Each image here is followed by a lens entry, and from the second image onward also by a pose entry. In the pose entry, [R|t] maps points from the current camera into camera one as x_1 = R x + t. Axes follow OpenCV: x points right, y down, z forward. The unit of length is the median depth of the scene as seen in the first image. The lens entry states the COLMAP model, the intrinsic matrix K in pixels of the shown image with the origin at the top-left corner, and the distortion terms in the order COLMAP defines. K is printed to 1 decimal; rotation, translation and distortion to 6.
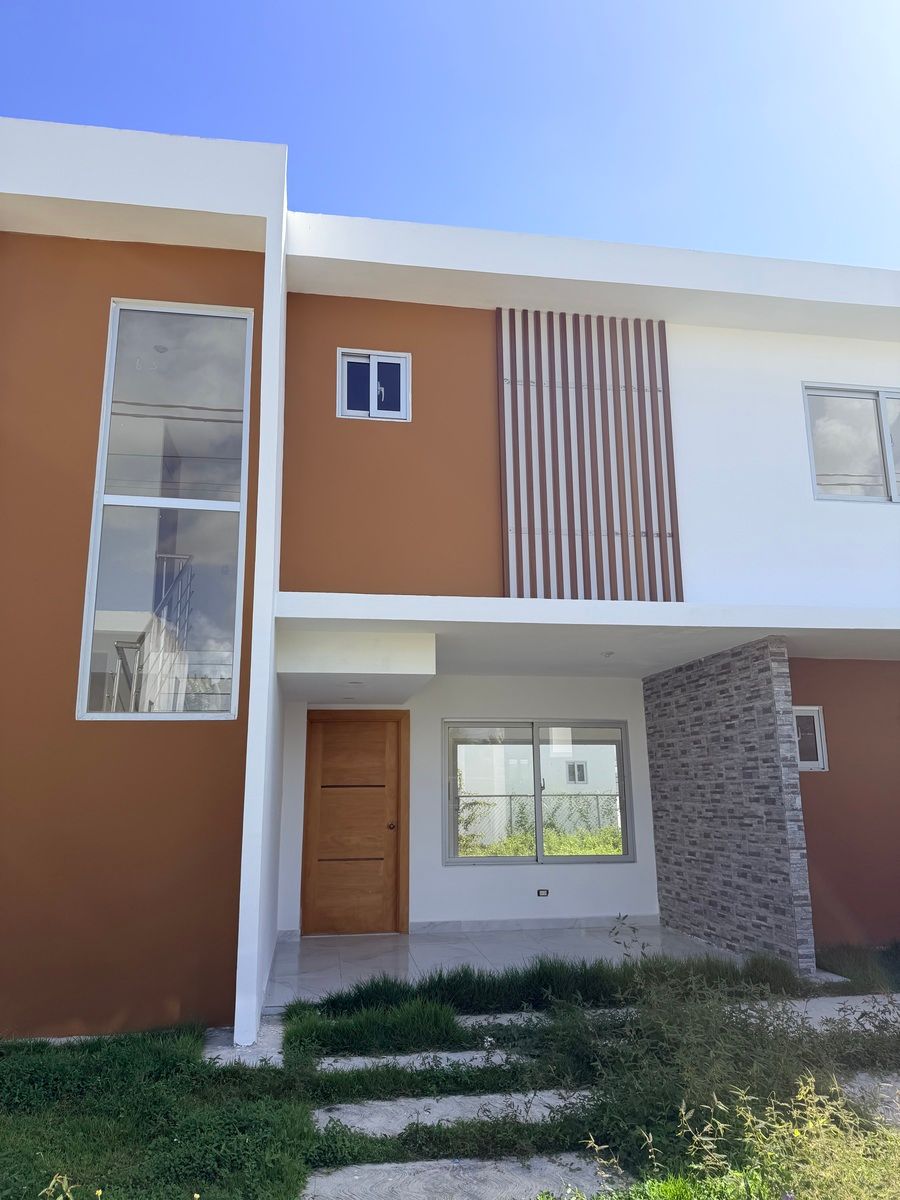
lens RADIAL K [[856.4, 0, 445.7], [0, 856.4, 609.9], [0, 0, 1]] dist [0.018336, -0.024492]
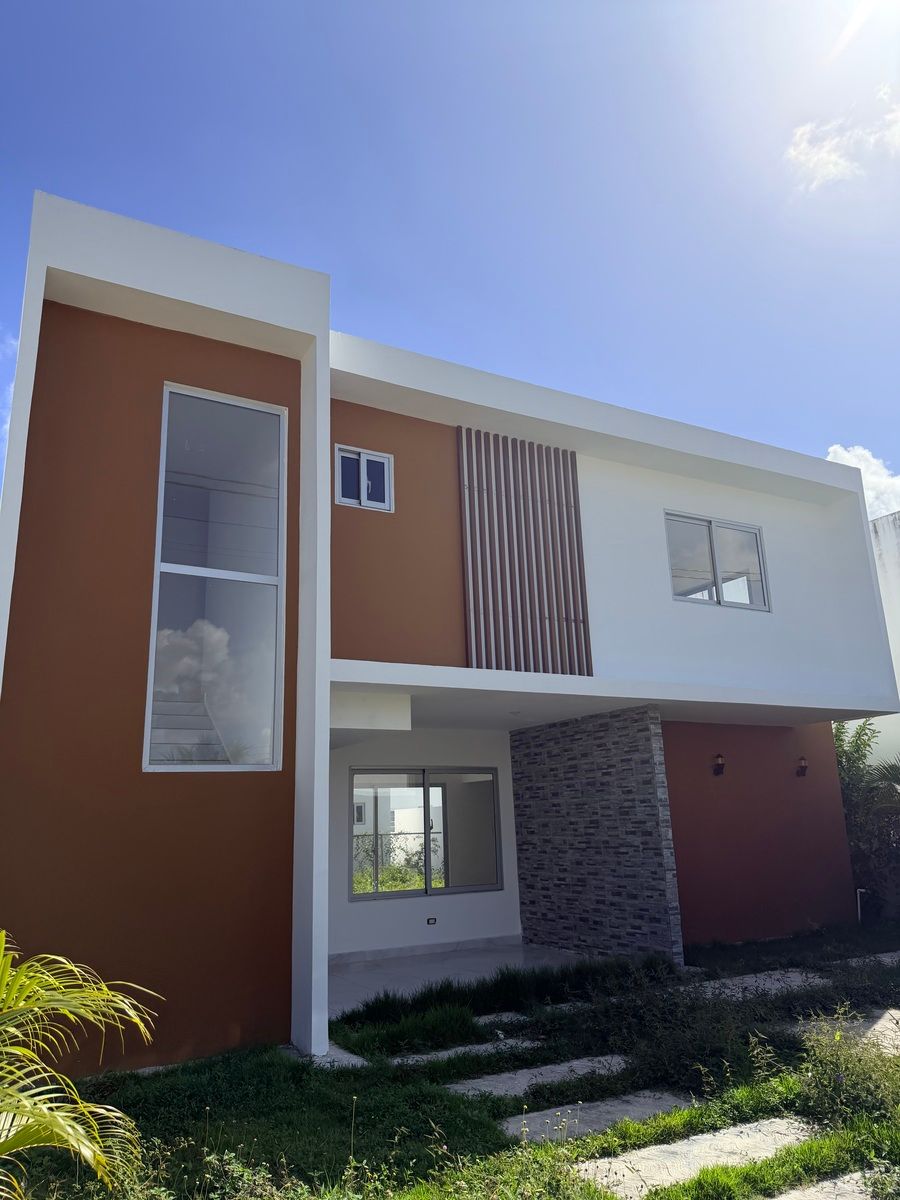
lens RADIAL K [[856.4, 0, 445.1], [0, 856.4, 589.6], [0, 0, 1]] dist [0.018336, -0.024492]
pose [[0.941243, 0.072132, 0.329936, -0.344752], [-0.049942, 0.995913, -0.075254, -0.028172], [-0.334016, 0.054355, 0.940999, -0.125120]]
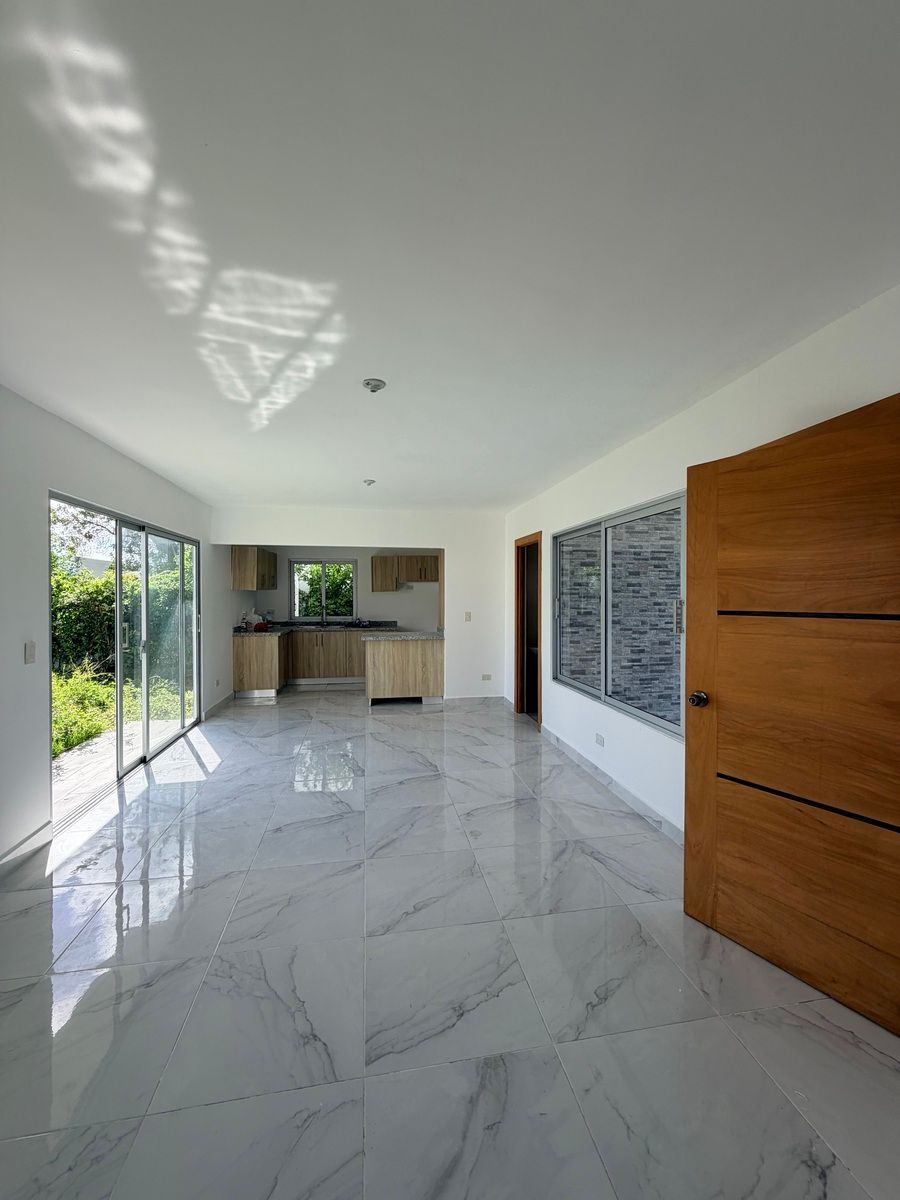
lens RADIAL K [[477.8, 0, 447.3], [0, 477.8, 595.5], [0, 0, 1]] dist [0.001426, -0.000120]
pose [[-0.014516, -0.002451, 0.999892, -0.404122], [-0.204380, 0.978892, -0.000568, 0.289421], [-0.978784, -0.204366, -0.014711, 1.473354]]
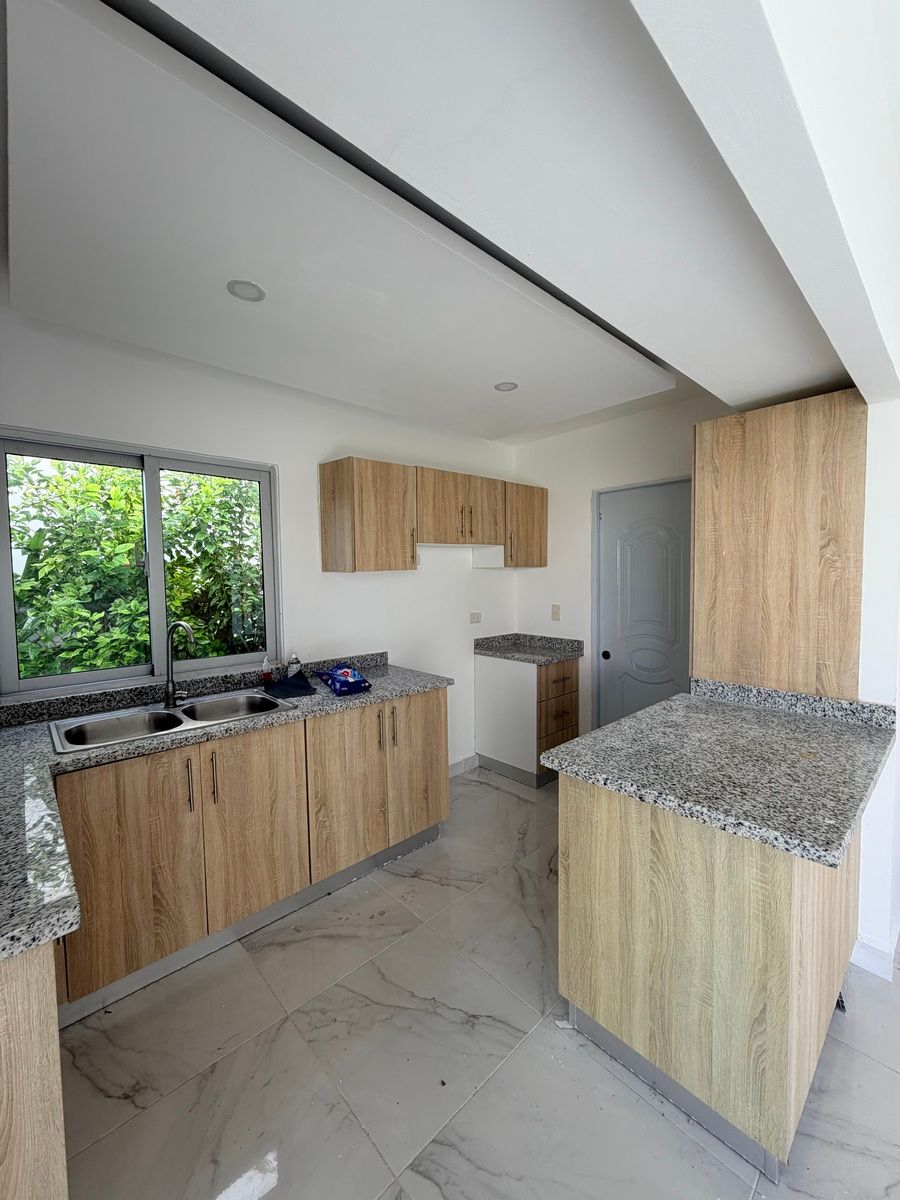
lens RADIAL K [[477.8, 0, 454.5], [0, 477.8, 598.5], [0, 0, 1]] dist [0.001426, -0.000120]
pose [[-0.556196, -0.027033, 0.830611, 0.419861], [-0.151106, 0.986100, -0.069091, 0.351497], [-0.817198, -0.163939, -0.552550, 1.774151]]
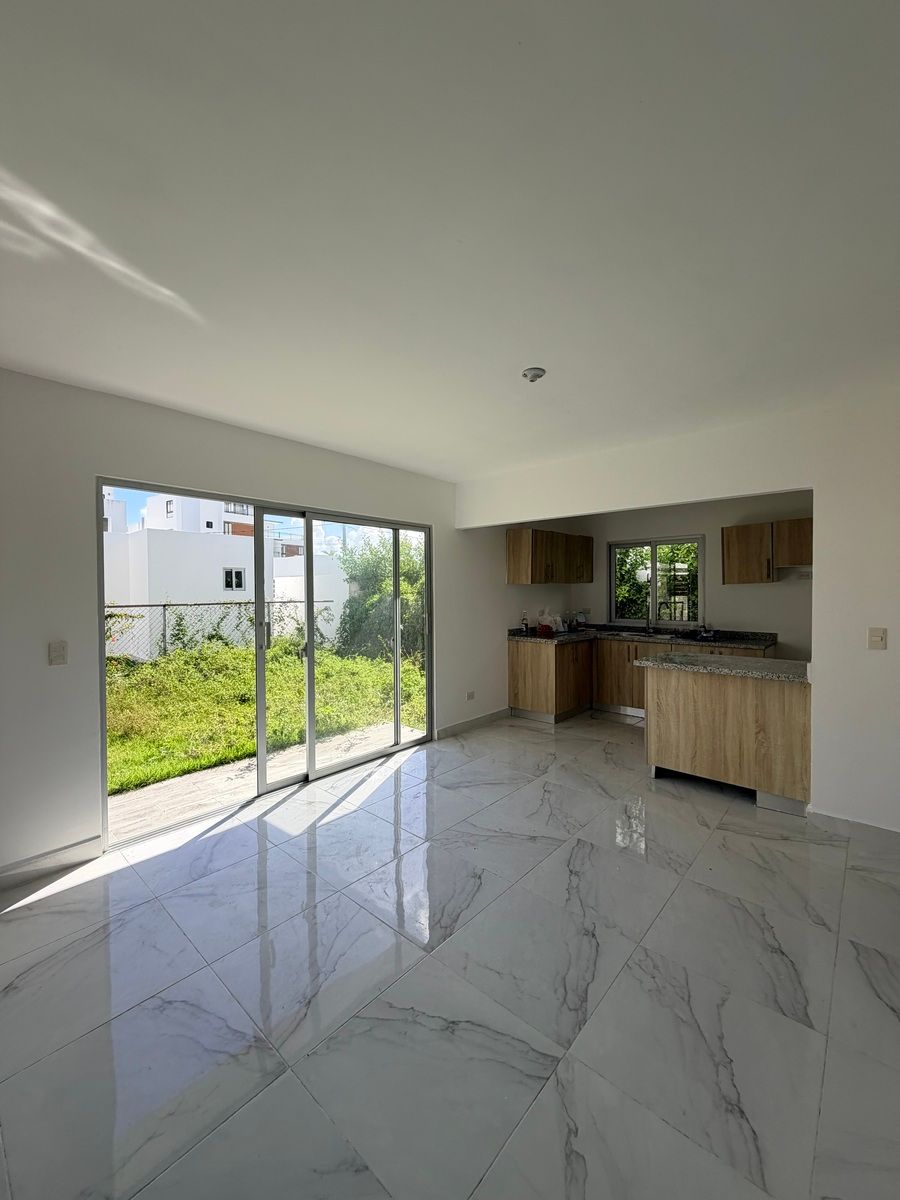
lens RADIAL K [[477.8, 0, 452.1], [0, 477.8, 595.6], [0, 0, 1]] dist [0.001426, -0.000120]
pose [[0.771017, -0.010446, 0.636729, -0.010838], [-0.126314, 0.977490, 0.168991, 0.263757], [-0.624161, -0.210723, 0.752342, 1.343154]]
